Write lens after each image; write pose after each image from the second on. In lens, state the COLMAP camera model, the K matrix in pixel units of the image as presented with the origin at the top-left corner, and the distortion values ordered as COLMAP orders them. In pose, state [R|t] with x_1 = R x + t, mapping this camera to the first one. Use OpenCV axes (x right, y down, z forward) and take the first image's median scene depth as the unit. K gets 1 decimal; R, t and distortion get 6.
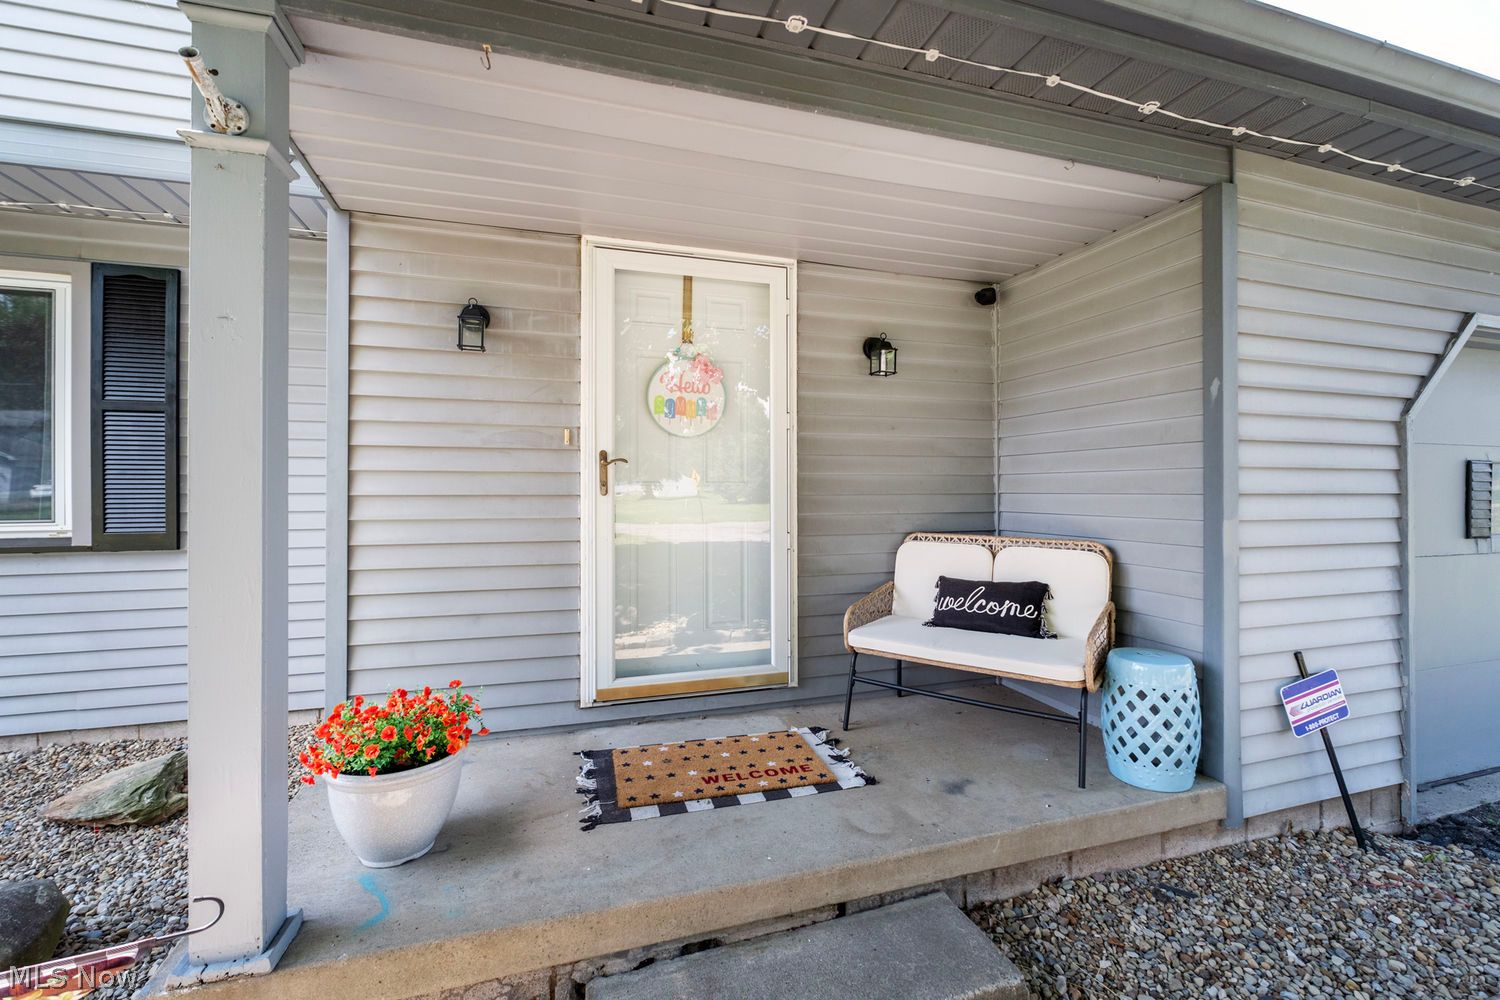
lens RADIAL K [[628.4, 0, 748.9], [0, 628.4, 495.1], [0, 0, 1]] dist [-0.001421, -0.000291]
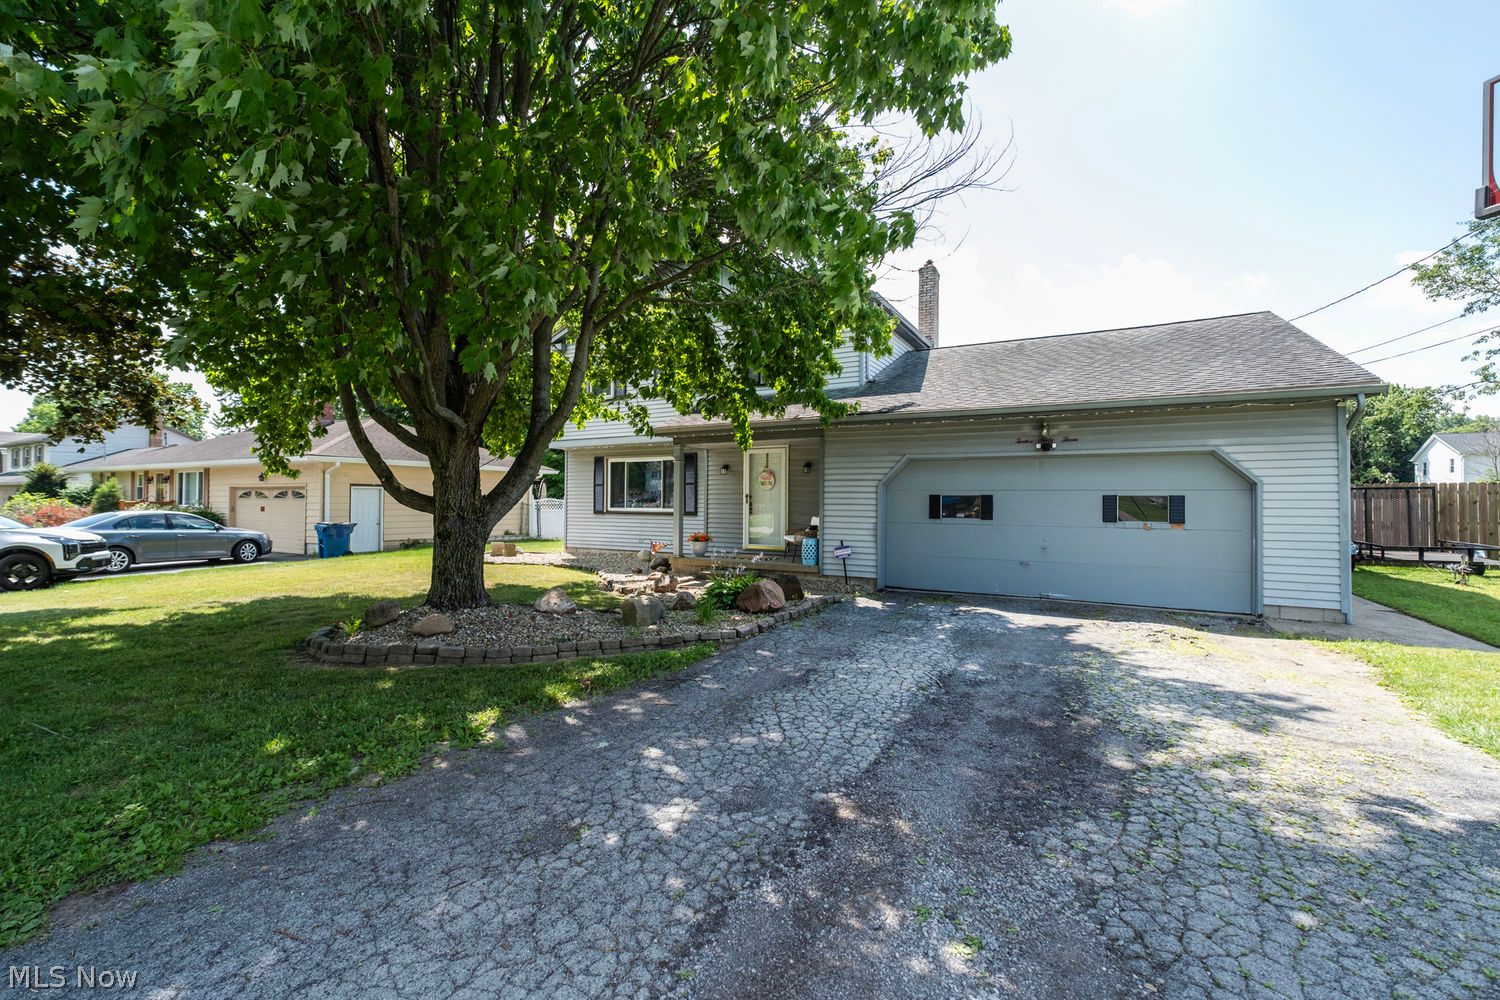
lens RADIAL K [[628.4, 0, 750.4], [0, 628.4, 502.3], [0, 0, 1]] dist [-0.001421, -0.000291]
pose [[0.679747, 0.001033, -0.733446, 3.145491], [-0.011965, 0.999882, -0.009681, 0.031655], [0.733349, 0.015356, 0.679679, -2.089886]]
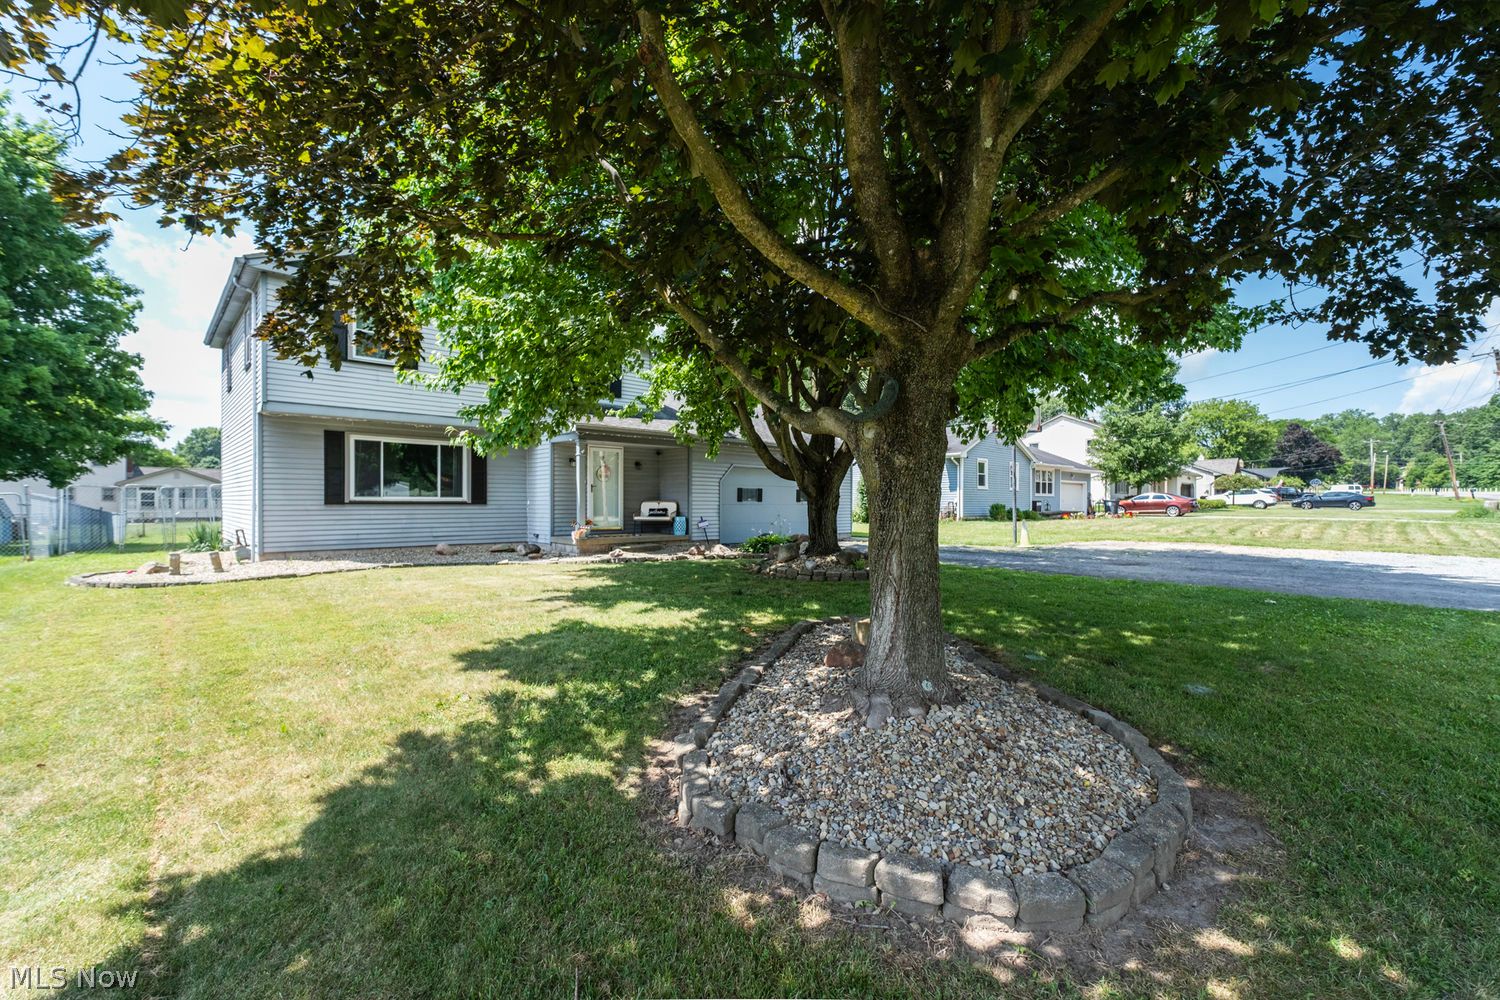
lens RADIAL K [[628.4, 0, 750.0], [0, 628.4, 497.2], [0, 0, 1]] dist [-0.001421, -0.000291]
pose [[0.892291, 0.004004, 0.451444, -1.484007], [-0.005038, 0.999987, 0.001087, 0.026793], [-0.451433, -0.003245, 0.892299, -4.571199]]
